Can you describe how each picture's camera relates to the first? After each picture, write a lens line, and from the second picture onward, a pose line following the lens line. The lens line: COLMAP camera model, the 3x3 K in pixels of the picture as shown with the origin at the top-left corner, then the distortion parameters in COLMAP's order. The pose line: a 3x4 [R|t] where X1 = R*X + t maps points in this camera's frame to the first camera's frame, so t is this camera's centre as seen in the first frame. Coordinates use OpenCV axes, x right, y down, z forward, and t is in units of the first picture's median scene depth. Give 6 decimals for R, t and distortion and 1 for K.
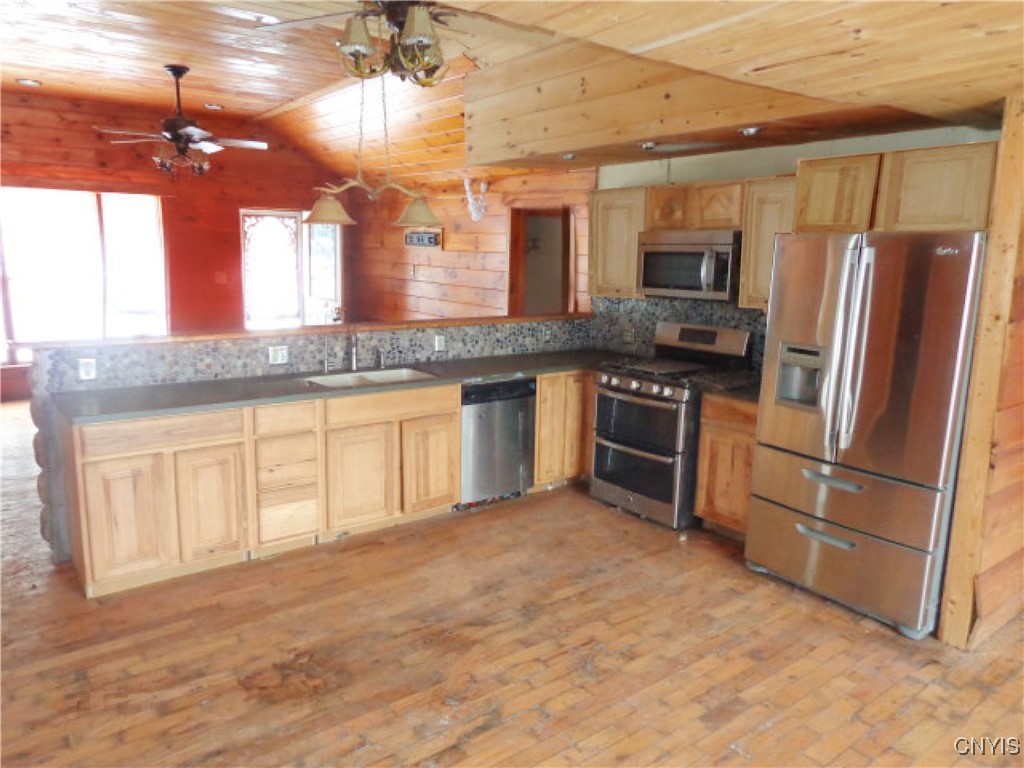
lens RADIAL K [[714.0, 0, 512.0], [0, 714.0, 384.0], [0, 0, 1]] dist [-0.003649, -0.000068]
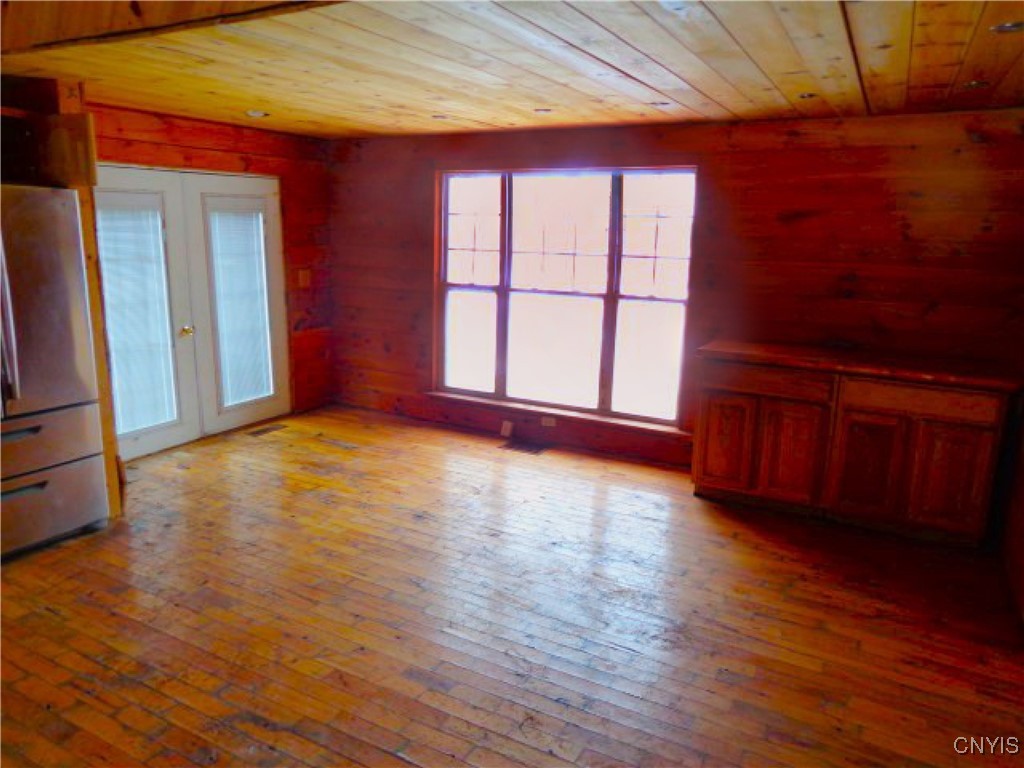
lens RADIAL K [[714.0, 0, 512.0], [0, 714.0, 384.0], [0, 0, 1]] dist [-0.003649, -0.000068]
pose [[-0.416266, -0.212465, 0.884071, -0.864651], [0.137636, 0.946387, 0.292248, -0.150710], [-0.898765, 0.243332, -0.364706, 0.893254]]
